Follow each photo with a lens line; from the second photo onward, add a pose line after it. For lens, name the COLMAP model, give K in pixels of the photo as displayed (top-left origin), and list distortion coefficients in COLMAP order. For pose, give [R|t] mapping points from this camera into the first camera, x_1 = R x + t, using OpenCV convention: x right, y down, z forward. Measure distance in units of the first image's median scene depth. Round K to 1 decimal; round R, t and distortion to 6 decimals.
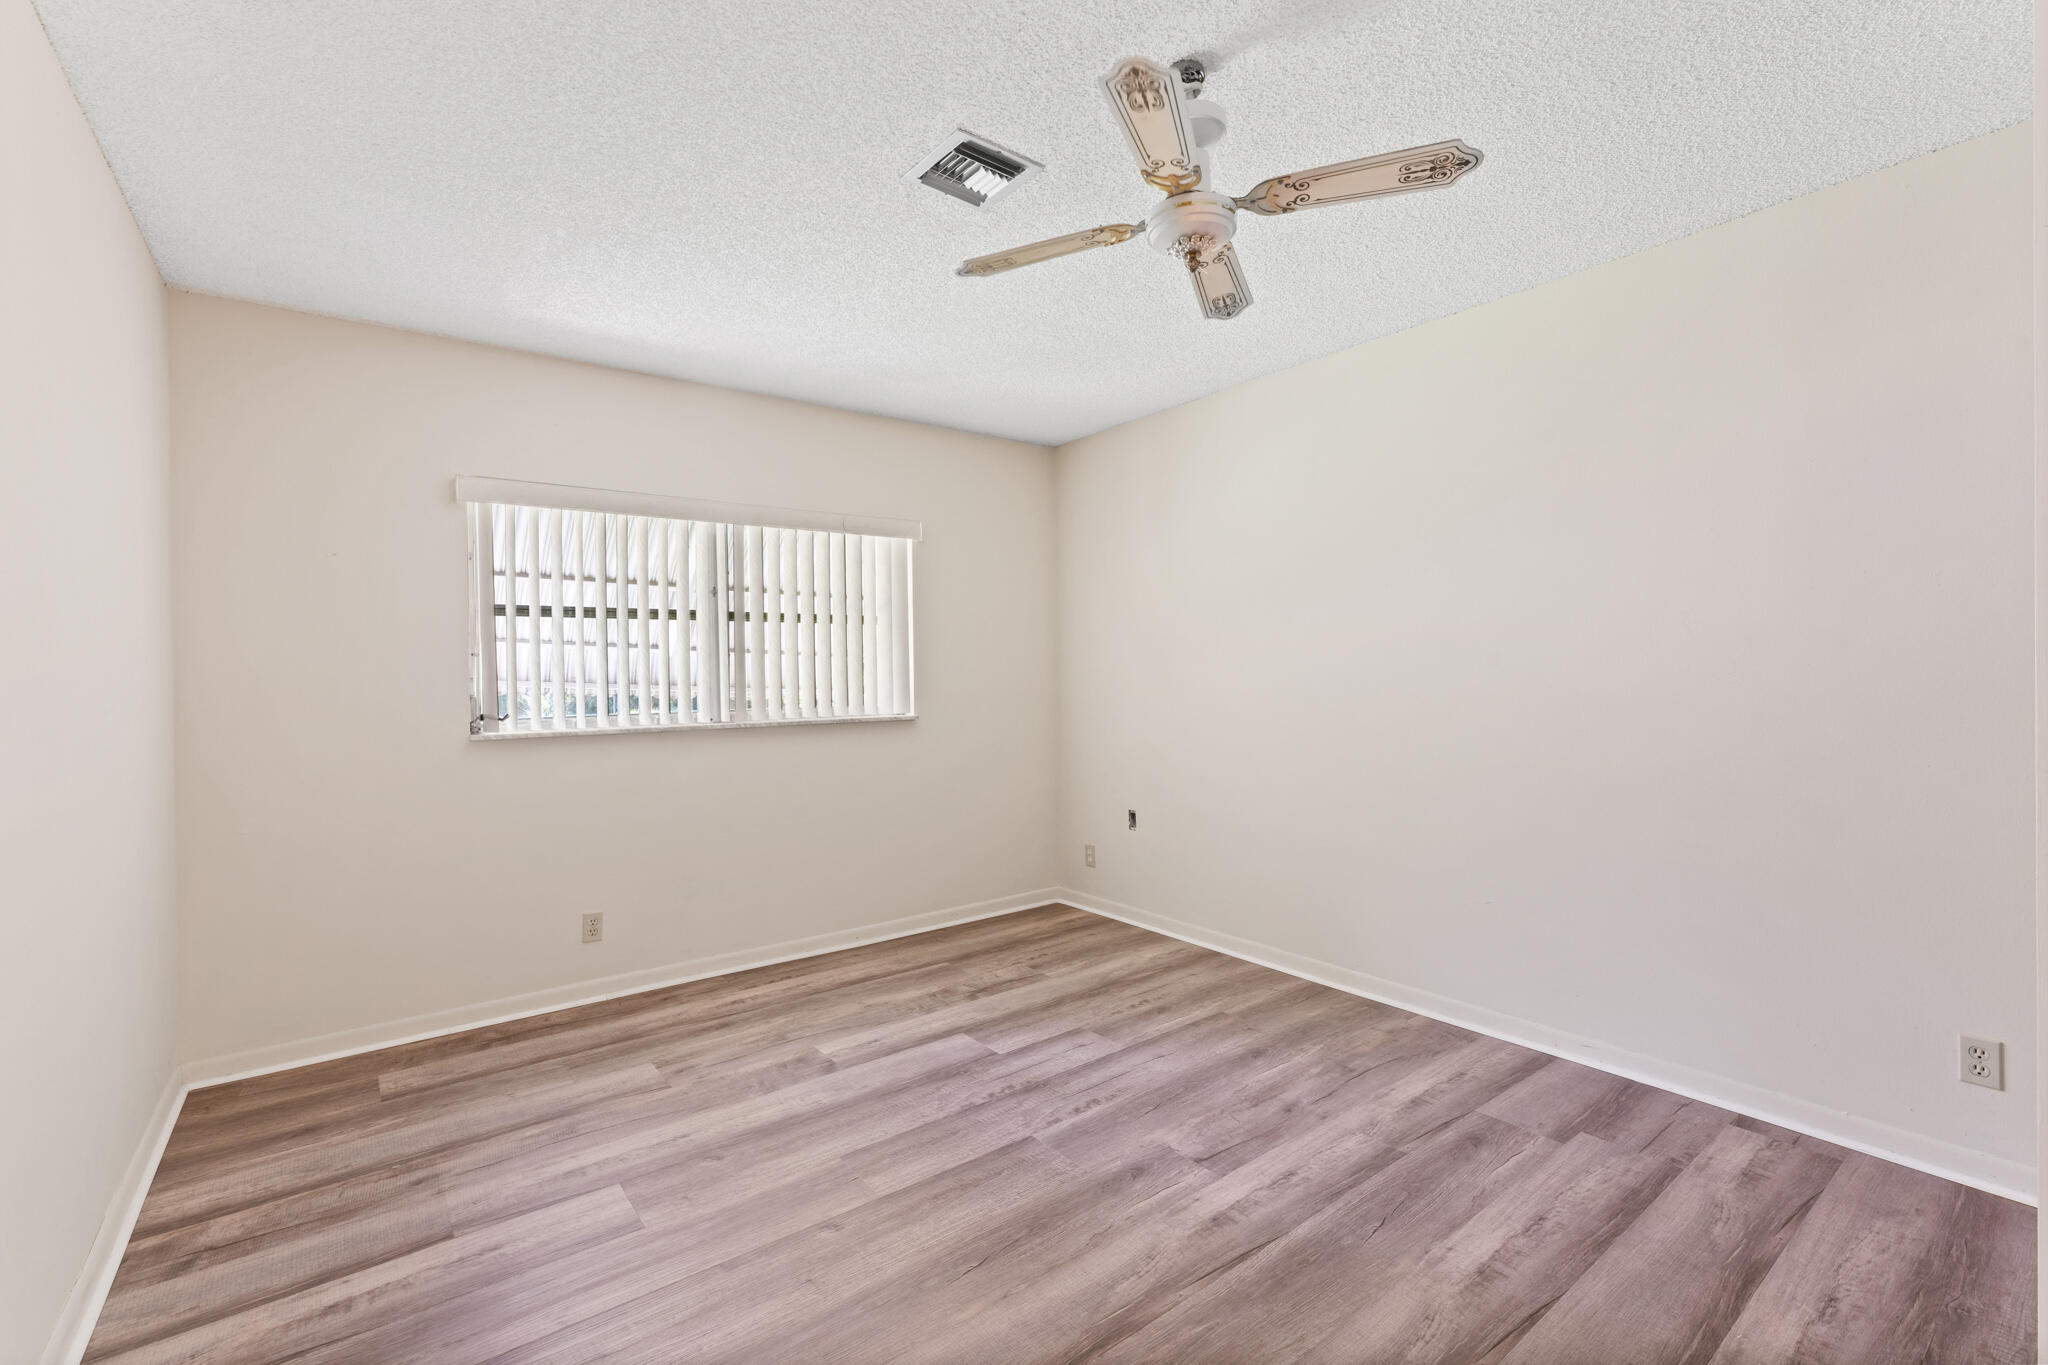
lens RADIAL K [[861.0, 0, 1015.8], [0, 861.0, 684.7], [0, 0, 1]] dist [0.001821, 0.000225]
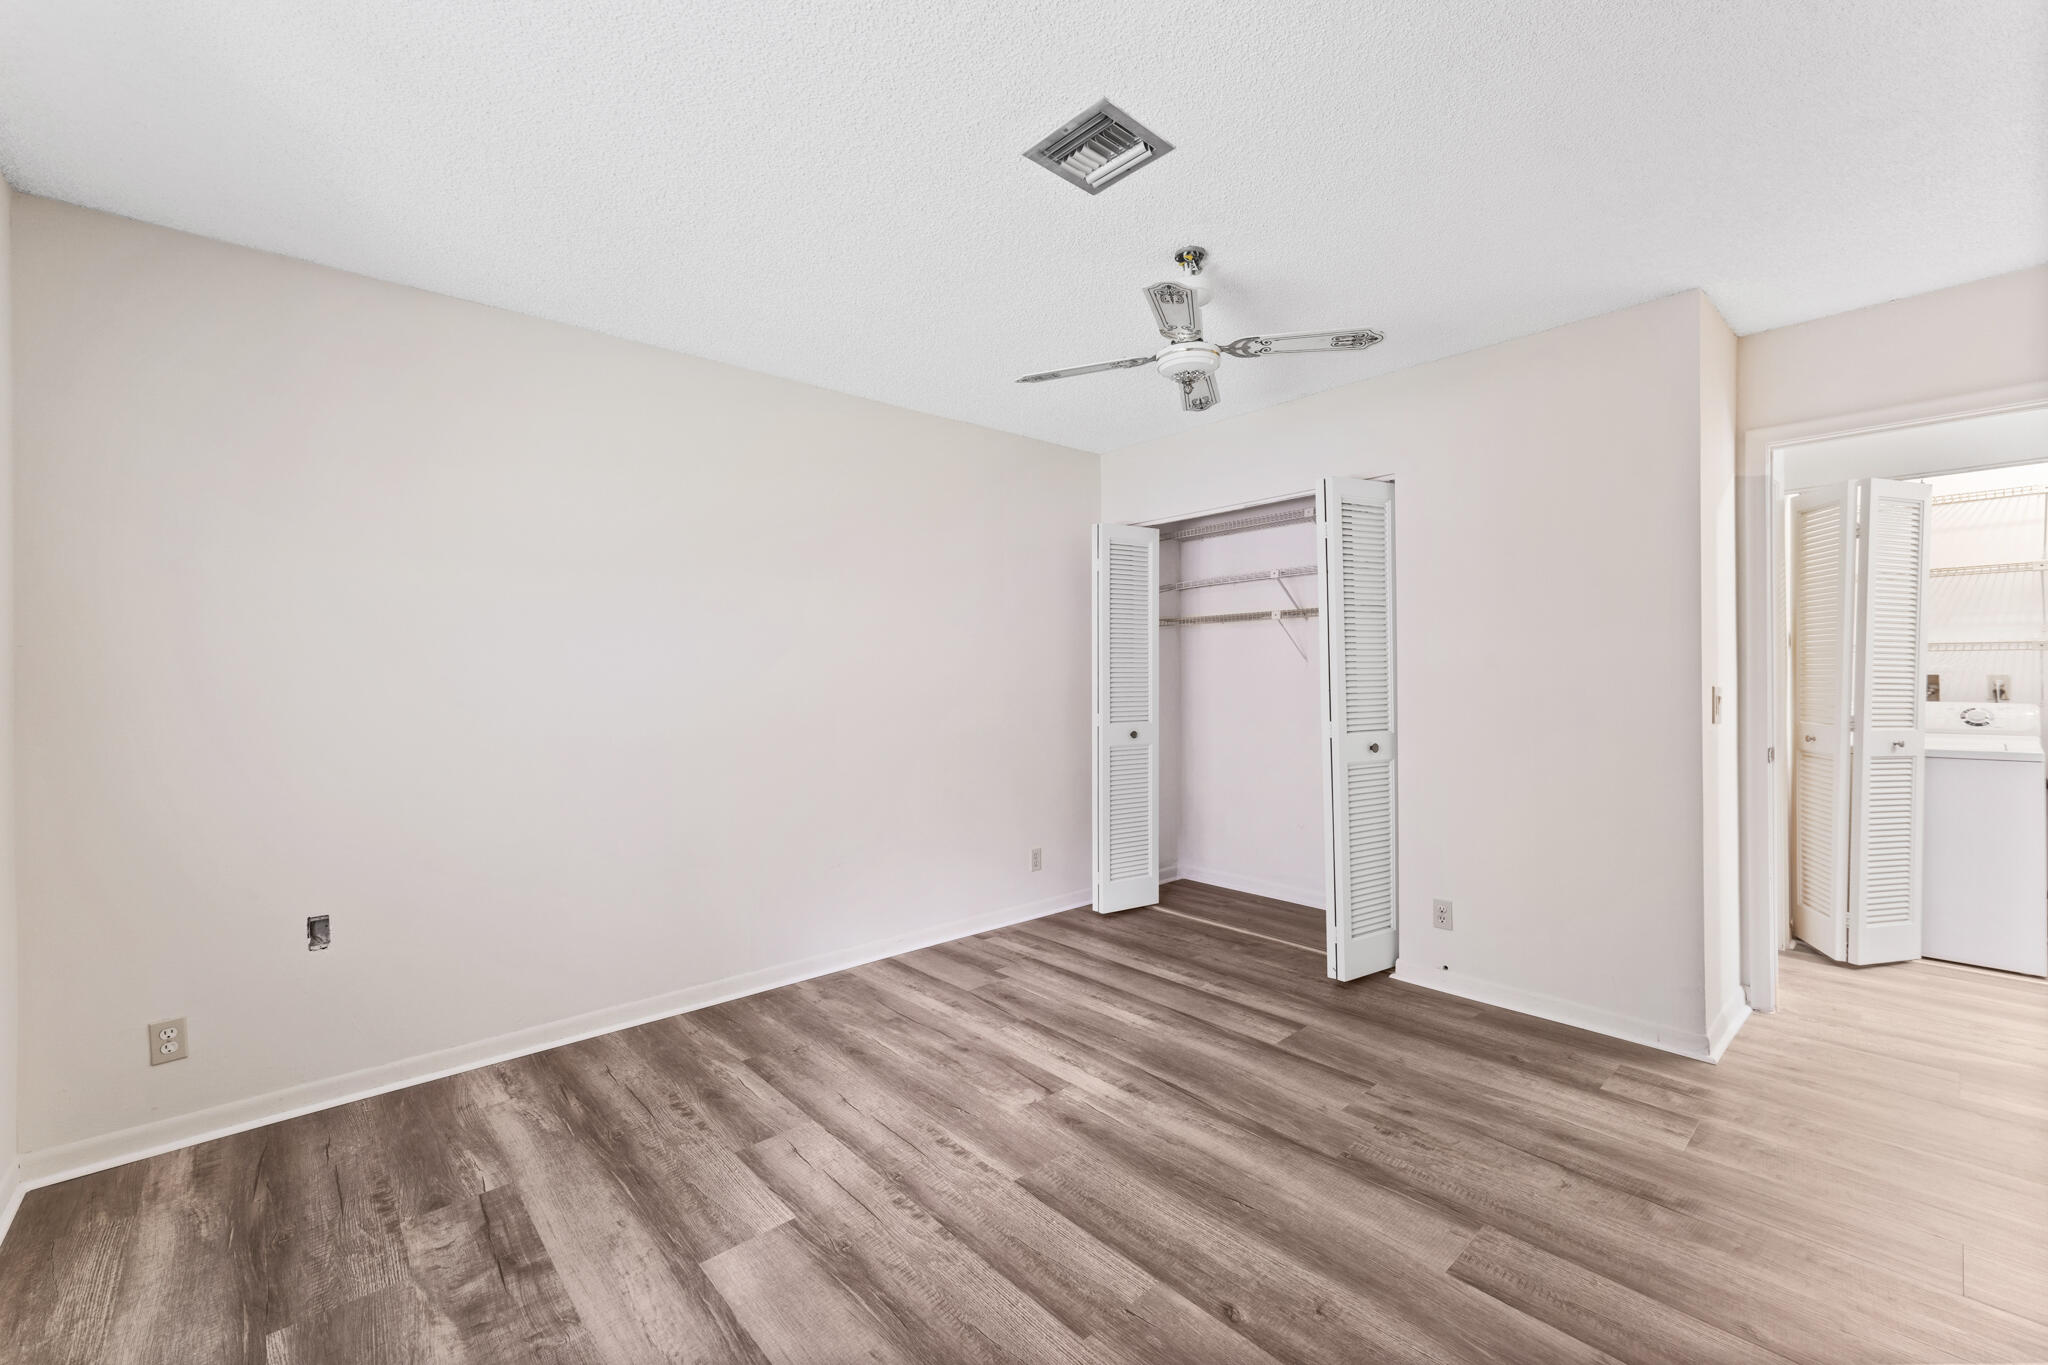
lens RADIAL K [[828.4, 0, 992.7], [0, 828.4, 683.4], [0, 0, 1]] dist [0.002559, -0.000236]
pose [[-0.042011, 0.006981, 0.999093, -0.768745], [0.025003, 0.999670, -0.005934, -0.000370], [-0.998804, 0.024731, -0.042172, 0.930996]]
